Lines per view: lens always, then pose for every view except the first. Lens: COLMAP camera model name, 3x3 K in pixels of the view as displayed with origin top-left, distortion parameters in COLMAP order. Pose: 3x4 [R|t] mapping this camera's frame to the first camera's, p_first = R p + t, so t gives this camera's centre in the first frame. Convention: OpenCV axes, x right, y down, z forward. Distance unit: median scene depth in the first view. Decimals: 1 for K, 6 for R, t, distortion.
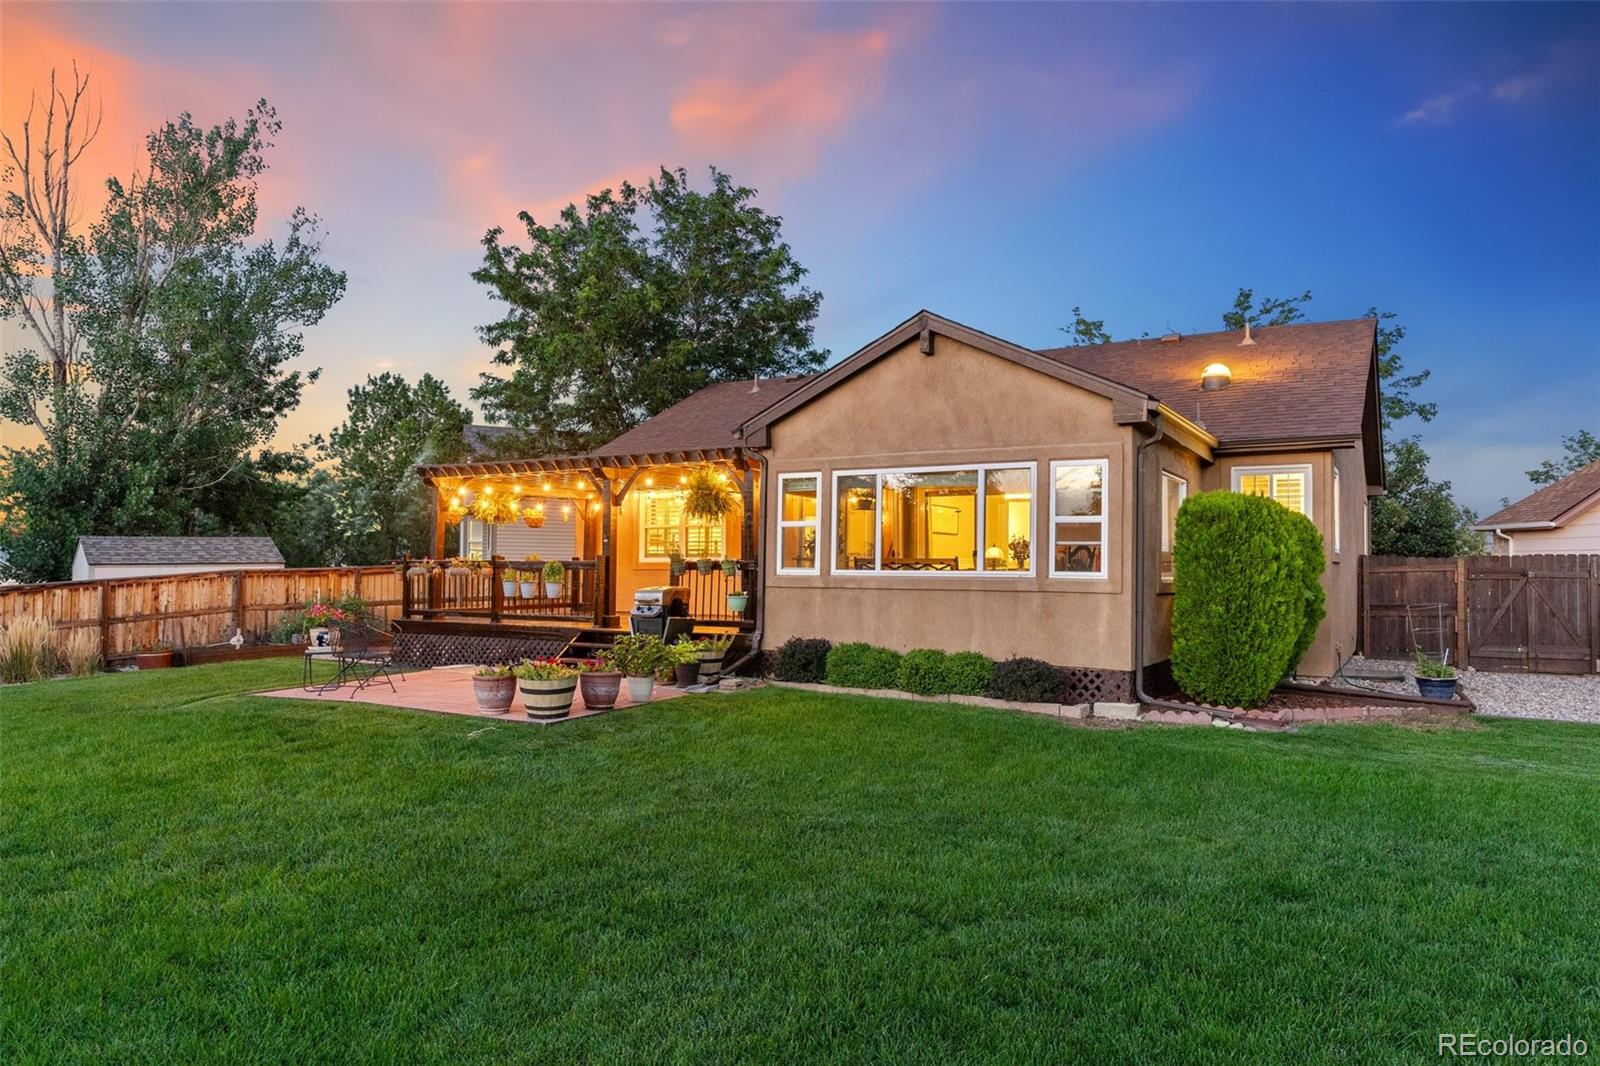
lens RADIAL K [[1045.0, 0, 799.3], [0, 1045.0, 536.7], [0, 0, 1]] dist [-0.017641, -0.008731]
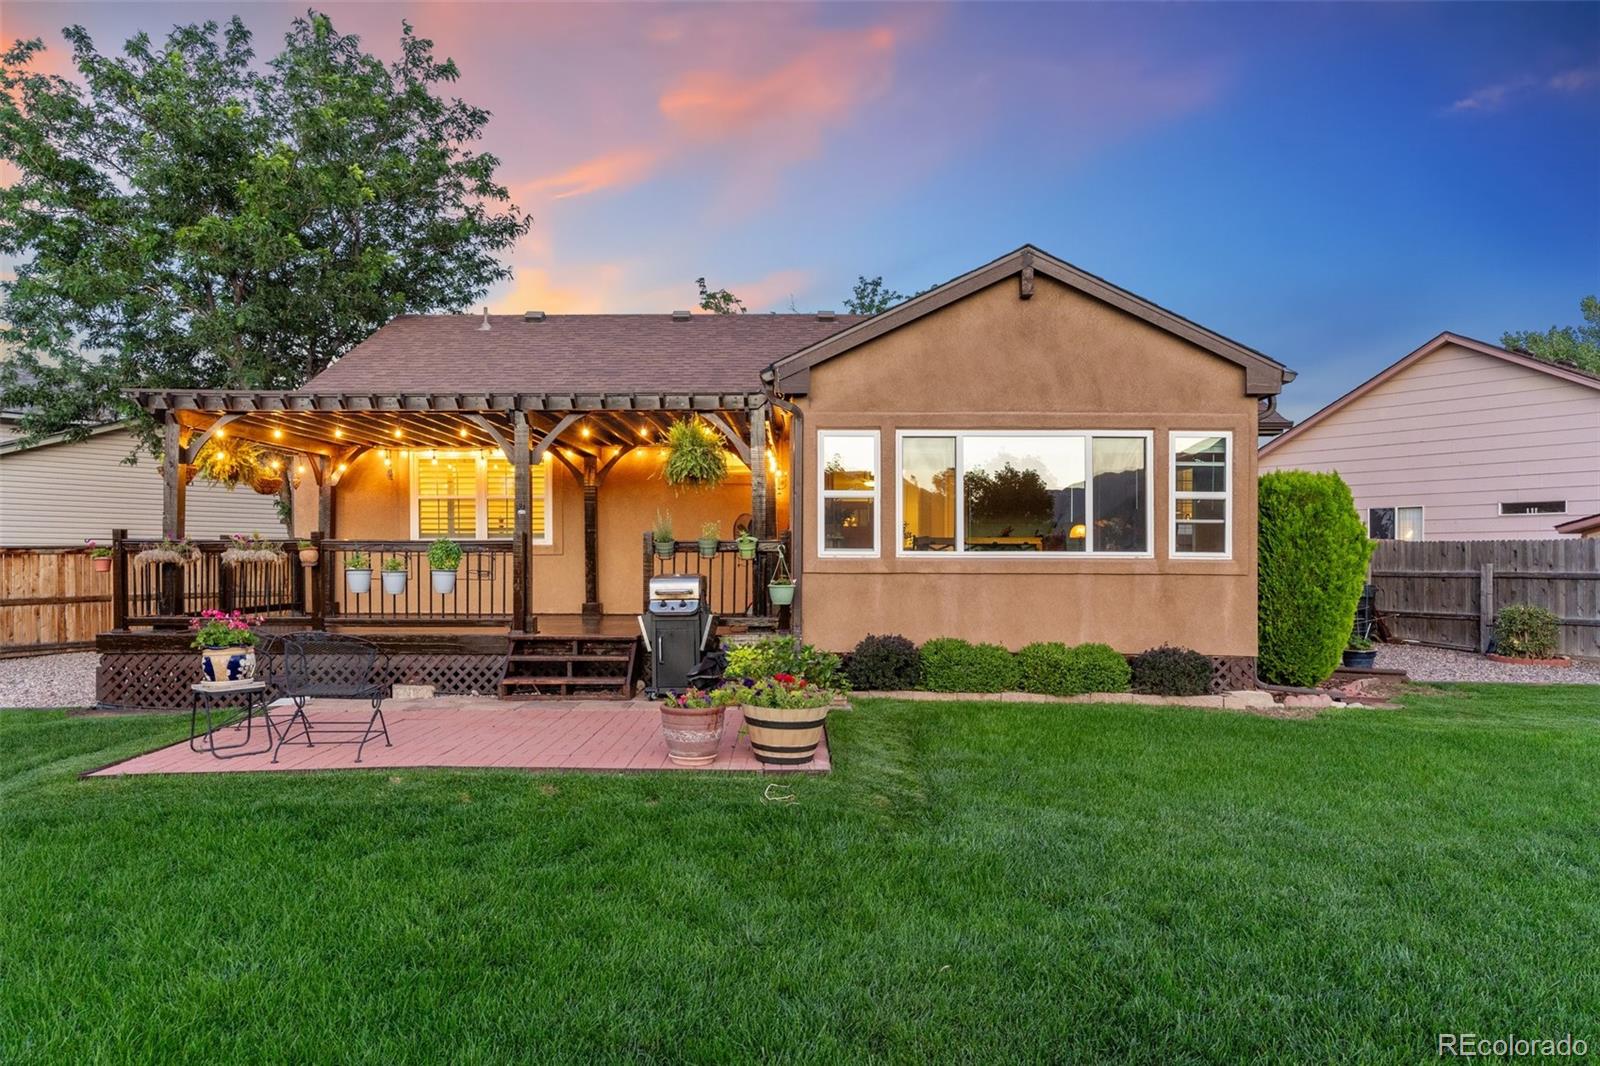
lens RADIAL K [[1096.4, 0, 745.3], [0, 1096.4, 576.9], [0, 0, 1]] dist [0.008372, 0.020308]
pose [[0.874037, -0.010727, 0.485740, -0.484854], [-0.011358, 0.999032, 0.042500, 0.016413], [-0.485726, -0.042664, 0.873069, 0.302894]]
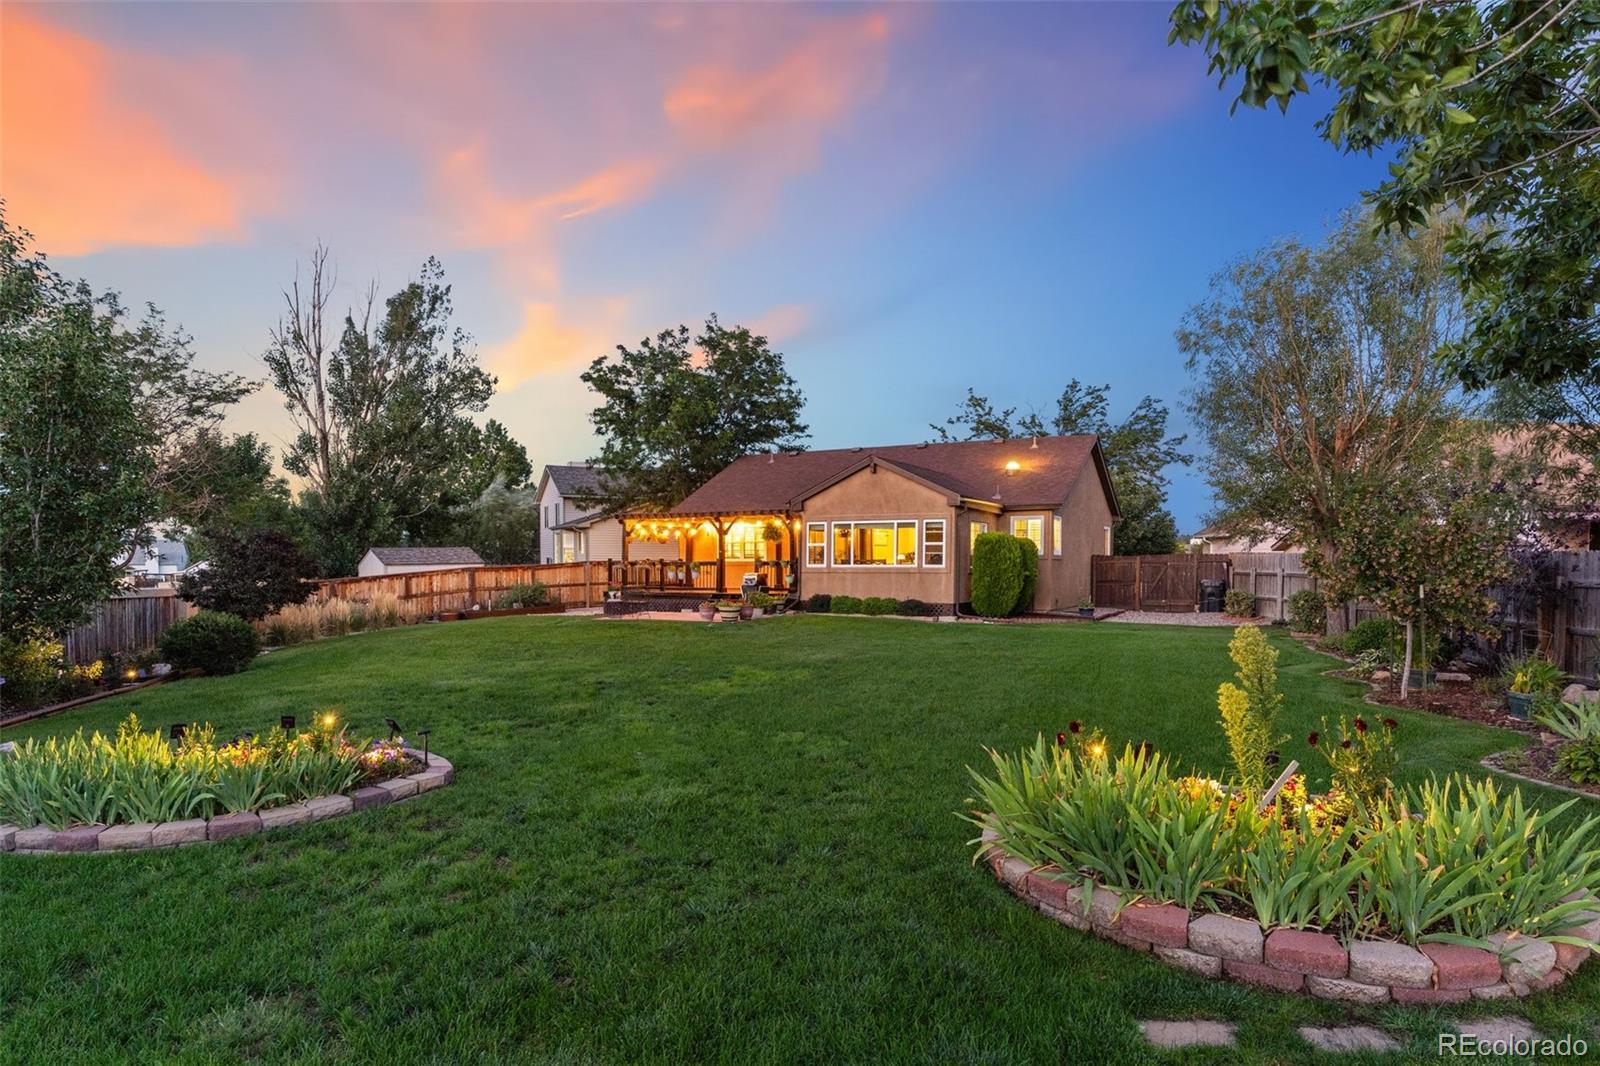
lens RADIAL K [[990.1, 0, 798.4], [0, 990.1, 594.3], [0, 0, 1]] dist [0.007573, 0.000640]
pose [[0.998293, -0.009229, 0.057664, -0.166397], [0.005636, 0.998050, 0.062169, -0.038790], [-0.058125, -0.061738, 0.996398, -1.160054]]
